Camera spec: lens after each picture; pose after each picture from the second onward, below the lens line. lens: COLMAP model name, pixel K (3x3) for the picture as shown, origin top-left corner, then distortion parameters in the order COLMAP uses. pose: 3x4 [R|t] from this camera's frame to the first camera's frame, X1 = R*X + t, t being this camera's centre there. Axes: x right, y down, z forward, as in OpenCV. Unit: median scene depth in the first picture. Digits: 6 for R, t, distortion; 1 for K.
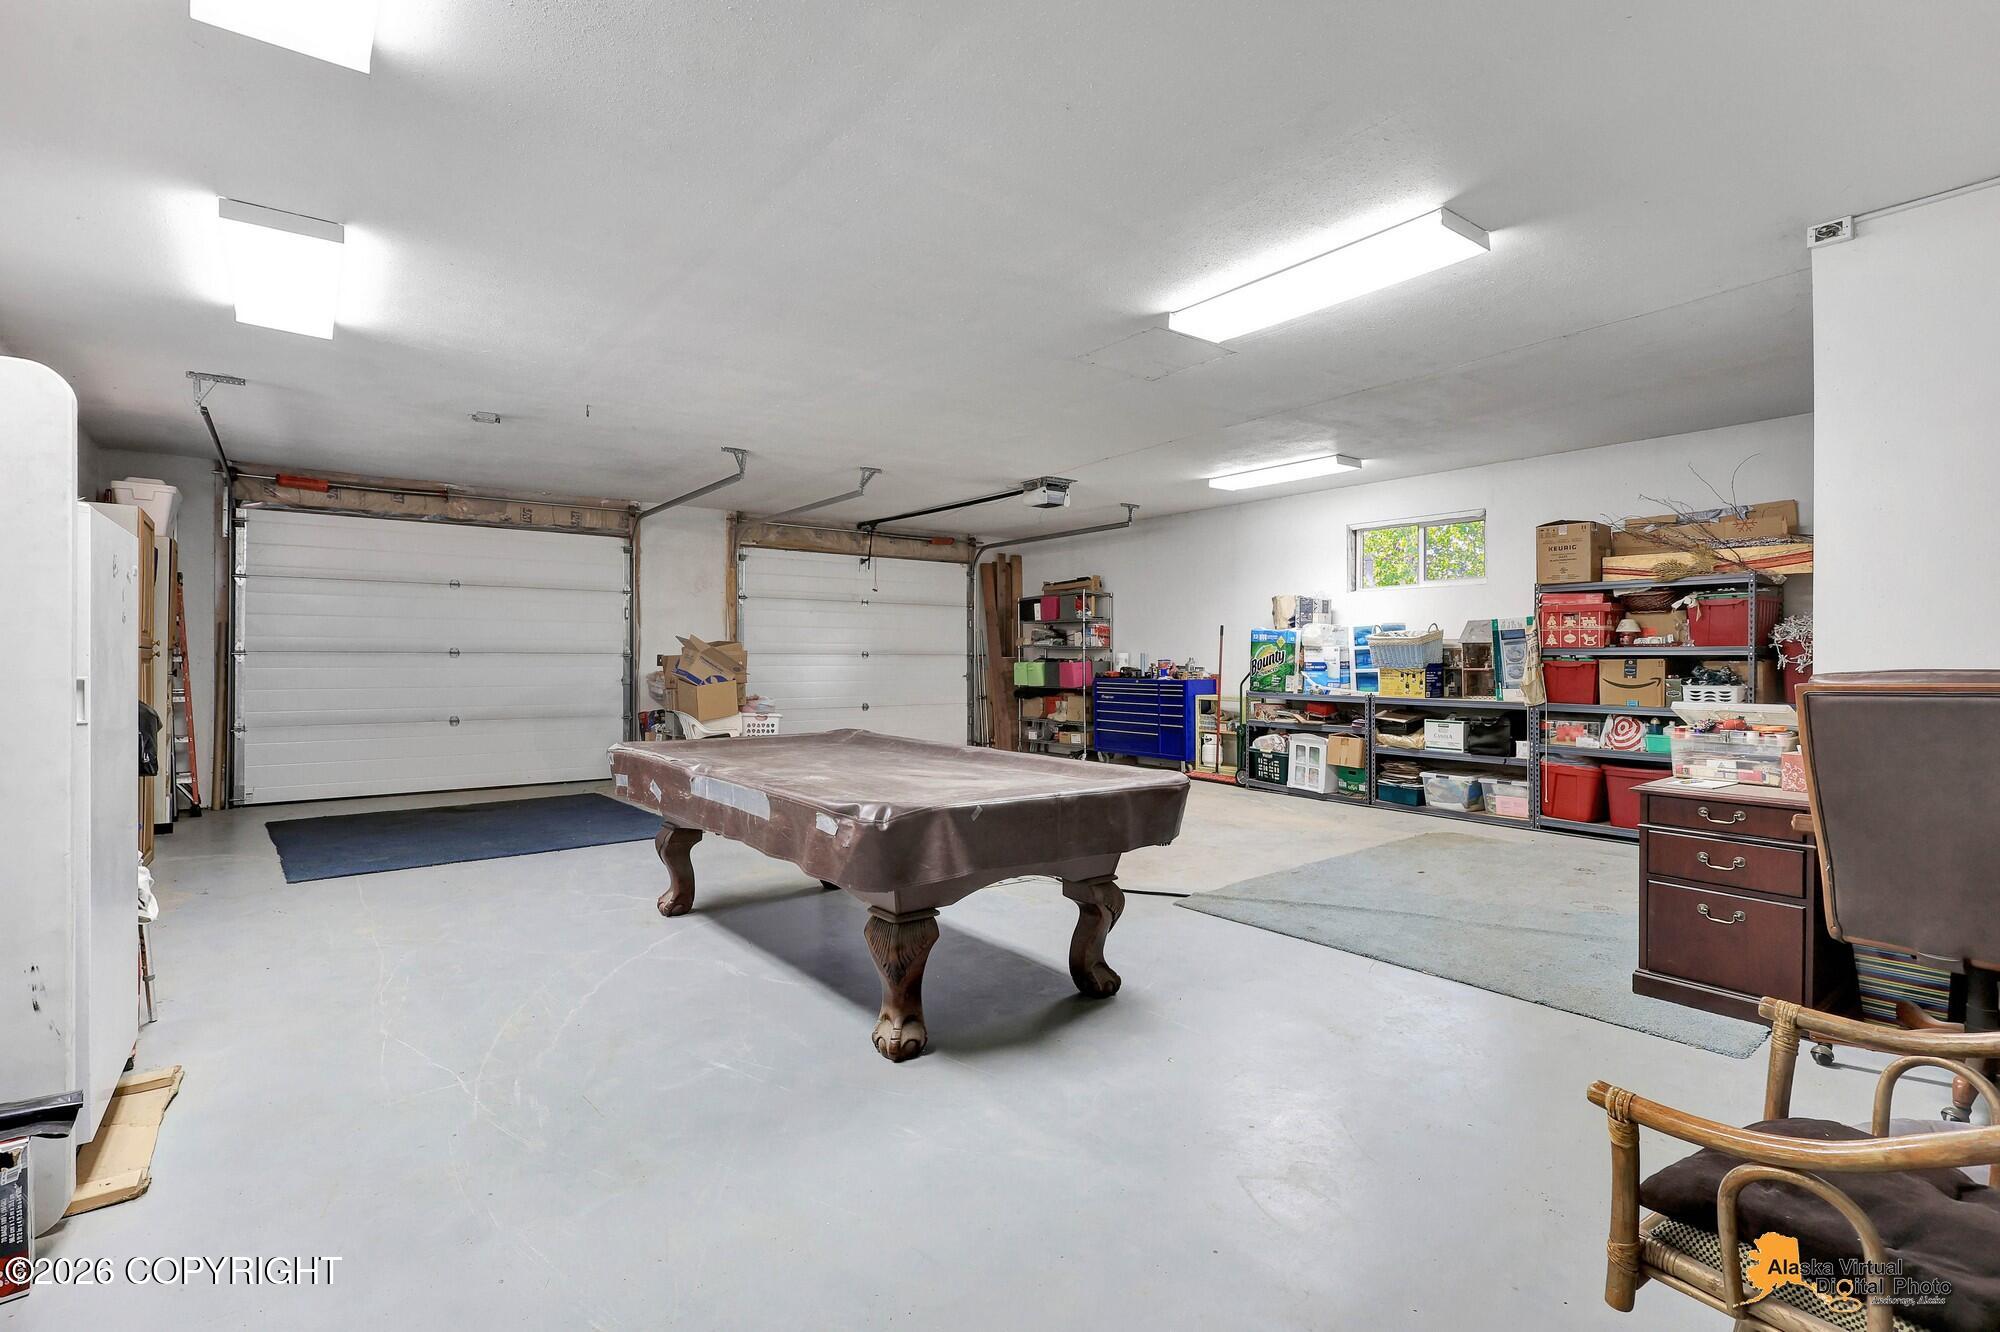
lens RADIAL K [[930.5, 0, 994.6], [0, 930.5, 658.4], [0, 0, 1]] dist [0.000597, 0.000190]
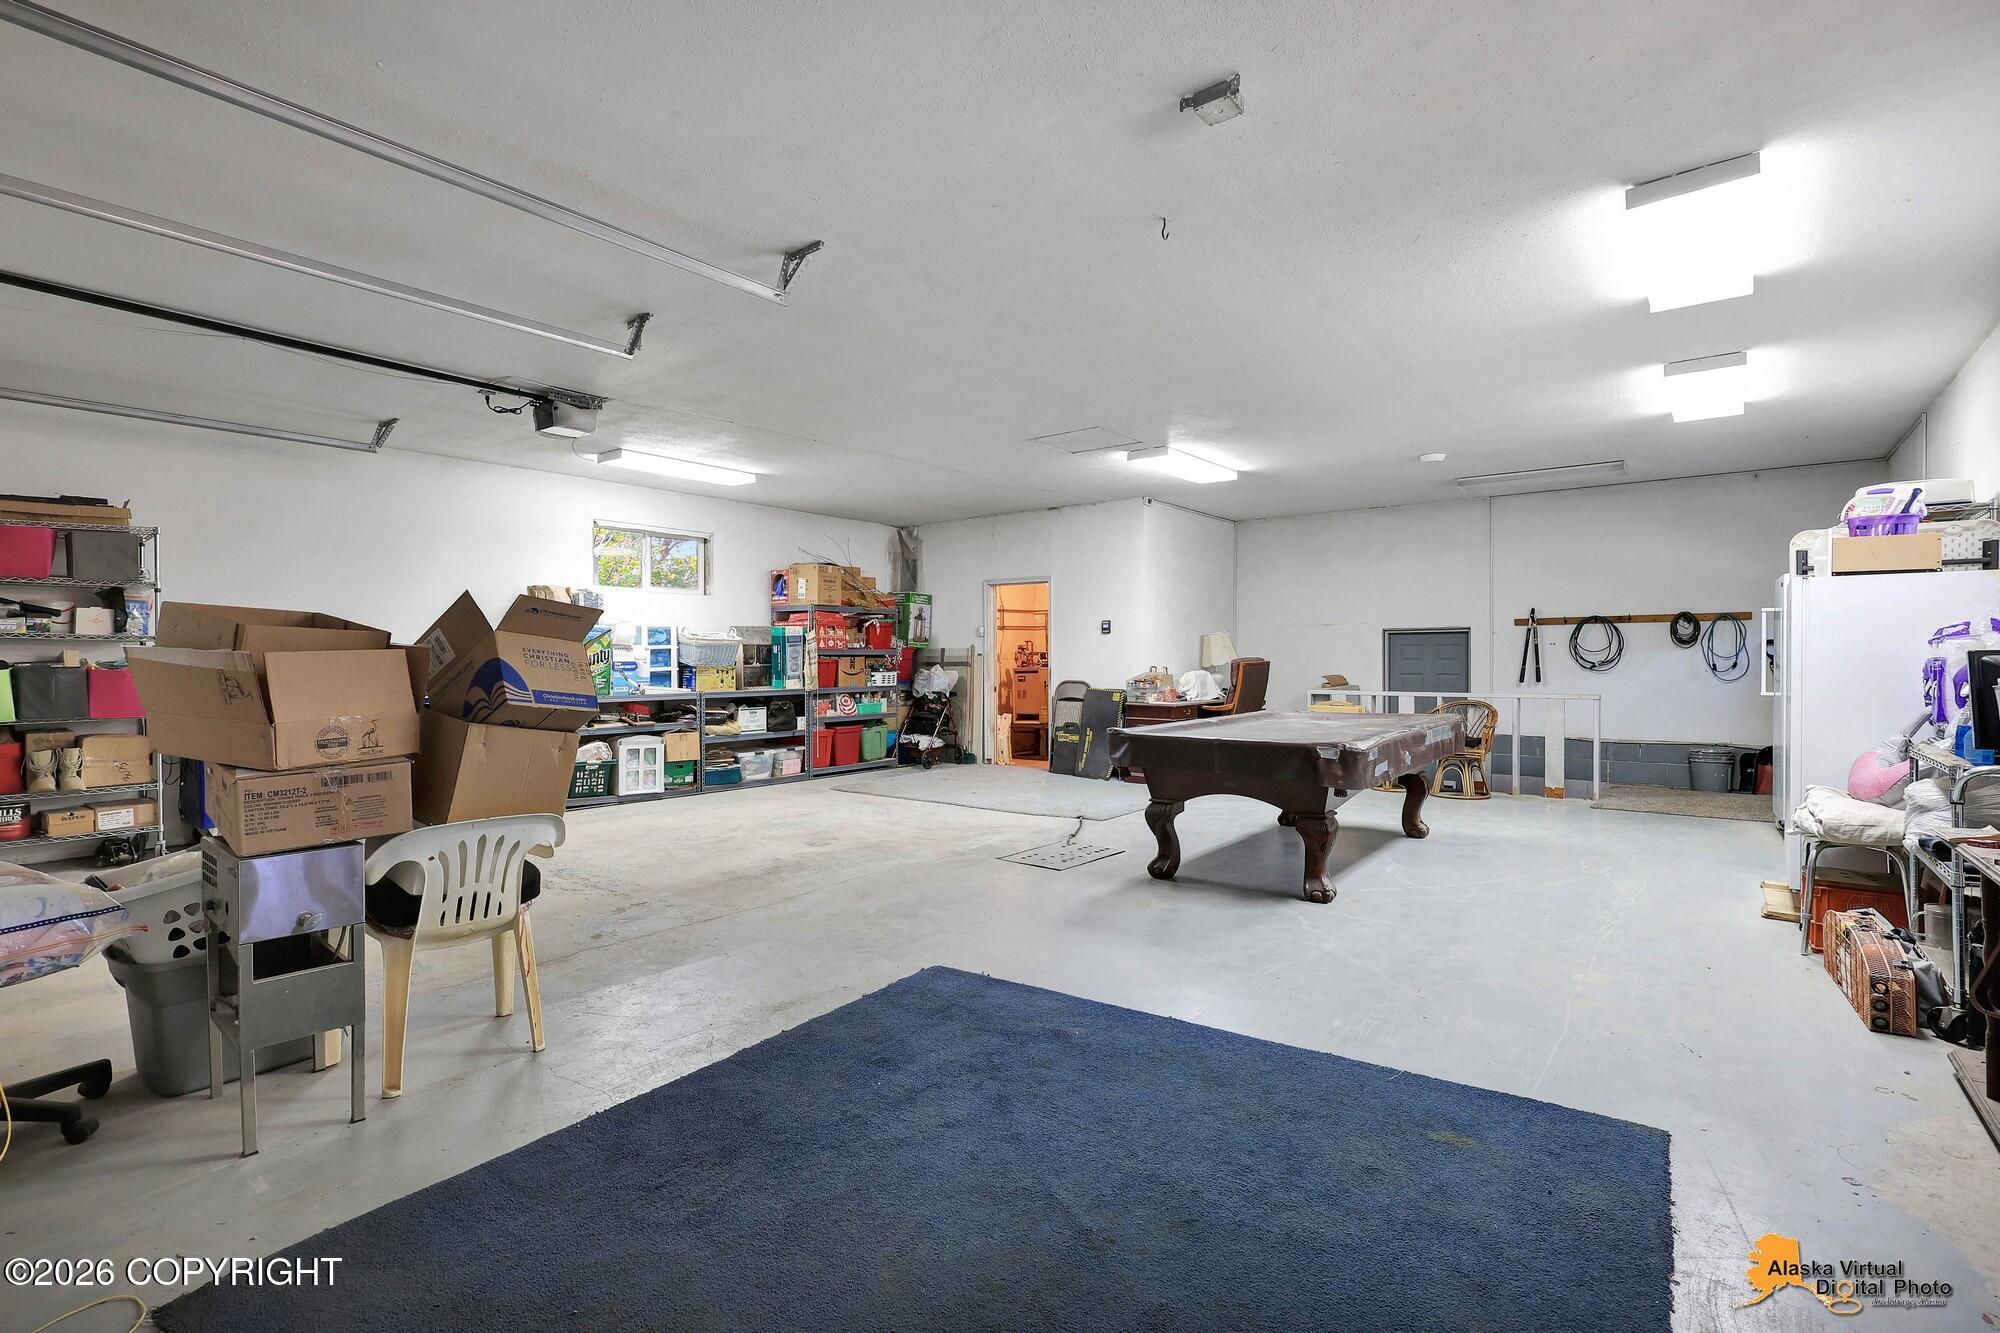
lens RADIAL K [[930.5, 0, 1000.4], [0, 930.5, 662.6], [0, 0, 1]] dist [0.000597, 0.000190]
pose [[-0.251534, -0.012228, 0.967771, -0.700758], [-0.000752, 0.999922, 0.012438, -0.007474], [-0.967848, 0.002401, -0.251523, 0.892257]]
